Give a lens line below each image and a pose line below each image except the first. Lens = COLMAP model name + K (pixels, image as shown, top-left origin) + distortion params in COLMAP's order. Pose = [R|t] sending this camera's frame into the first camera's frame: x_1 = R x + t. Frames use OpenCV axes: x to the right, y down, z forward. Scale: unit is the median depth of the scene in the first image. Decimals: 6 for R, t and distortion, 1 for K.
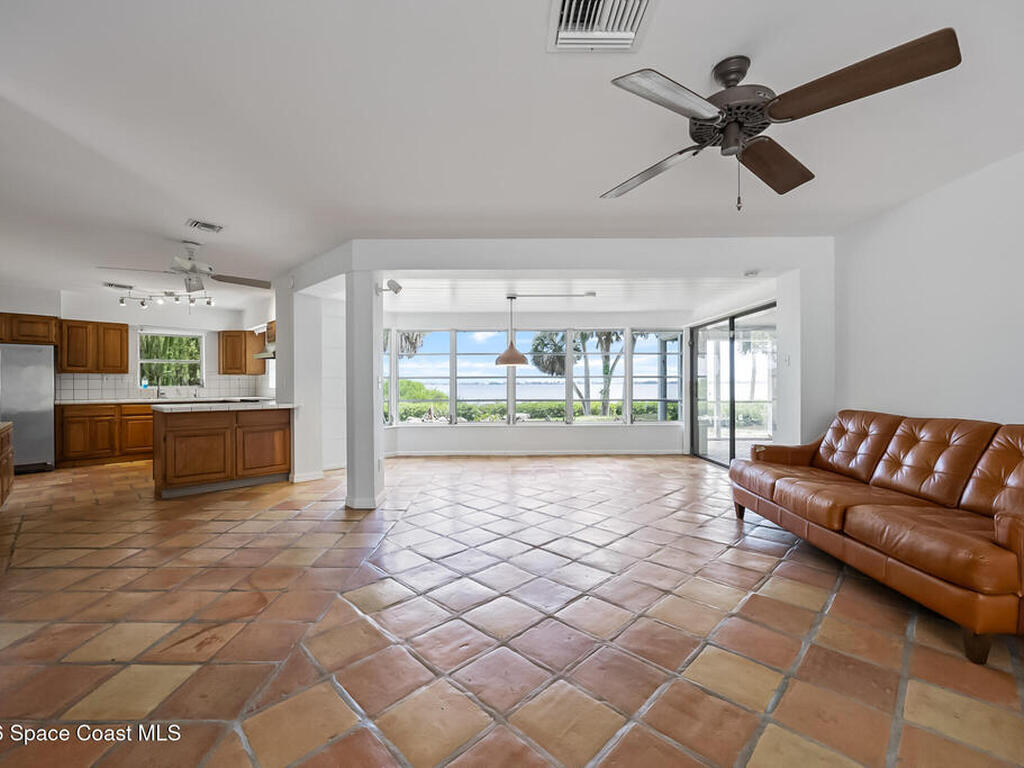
lens RADIAL K [[441.4, 0, 508.2], [0, 441.4, 384.1], [0, 0, 1]] dist [-0.002757, 0.000152]
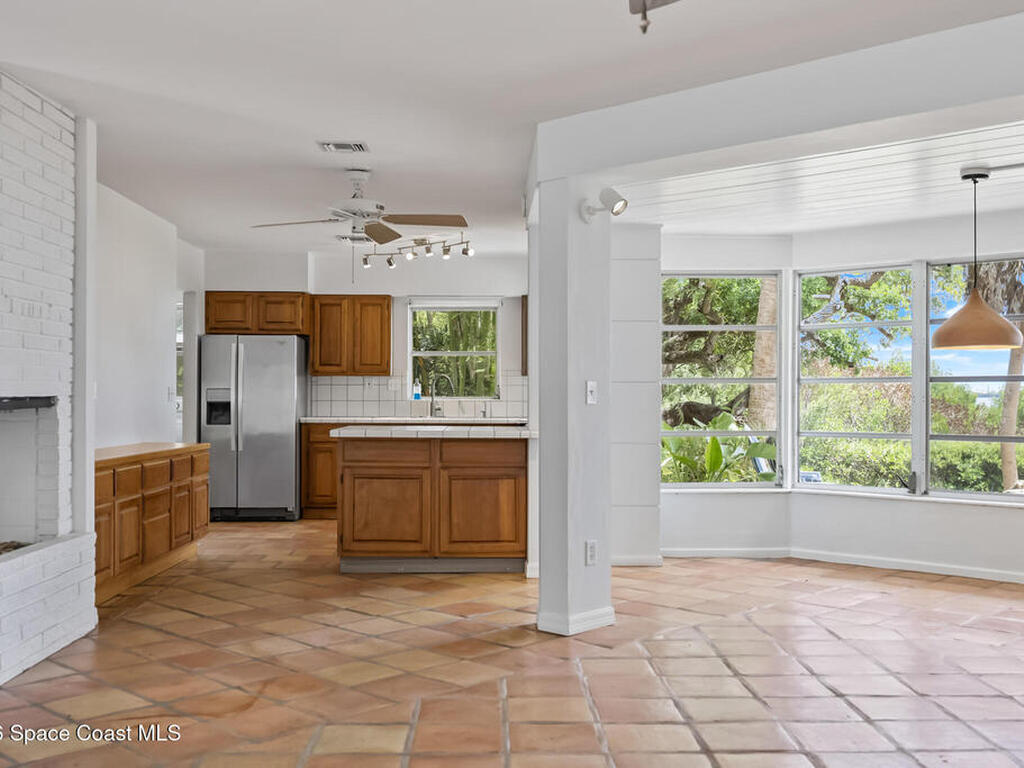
lens RADIAL K [[1088.8, 0, 502.1], [0, 1088.8, 381.9], [0, 0, 1]] dist [-0.000968, 0.000000]
pose [[0.720636, -0.003028, -0.693307, 0.334794], [-0.004449, 0.999950, -0.008991, -0.002327], [0.693300, 0.009563, 0.720586, 0.014230]]
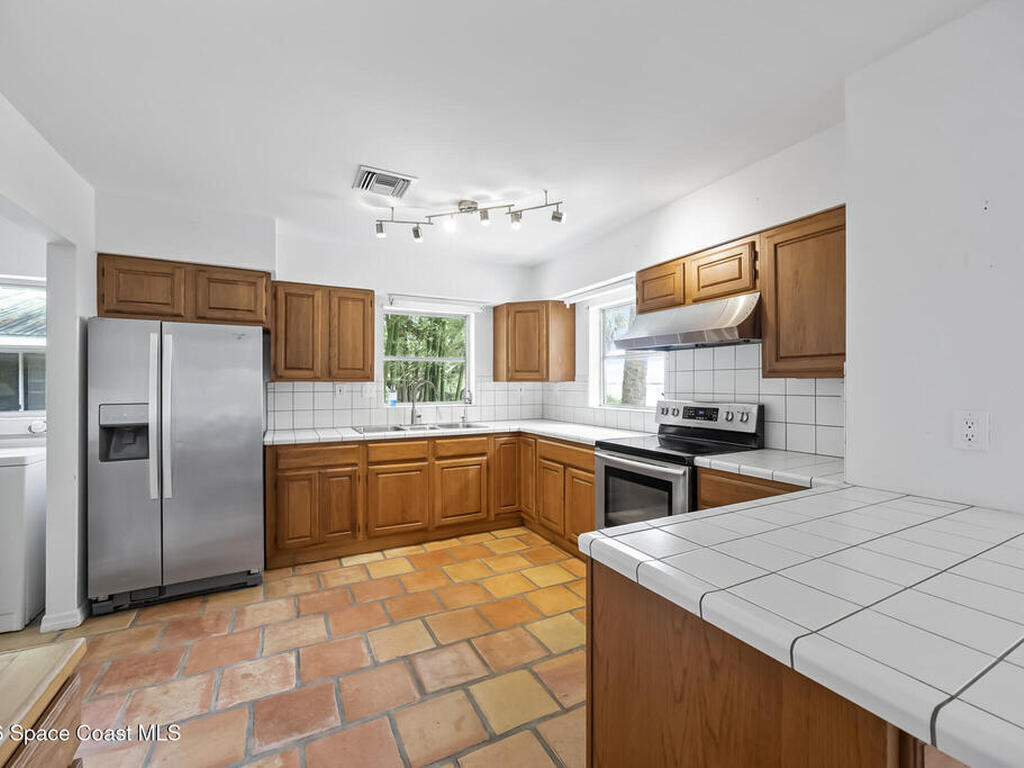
lens RADIAL K [[441.4, 0, 512.0], [0, 441.4, 383.1], [0, 0, 1]] dist [-0.002757, 0.000152]
pose [[0.955590, 0.002142, -0.294691, -0.593096], [-0.002544, 0.999996, -0.000981, -0.024223], [0.294688, 0.001688, 0.955592, 0.583214]]
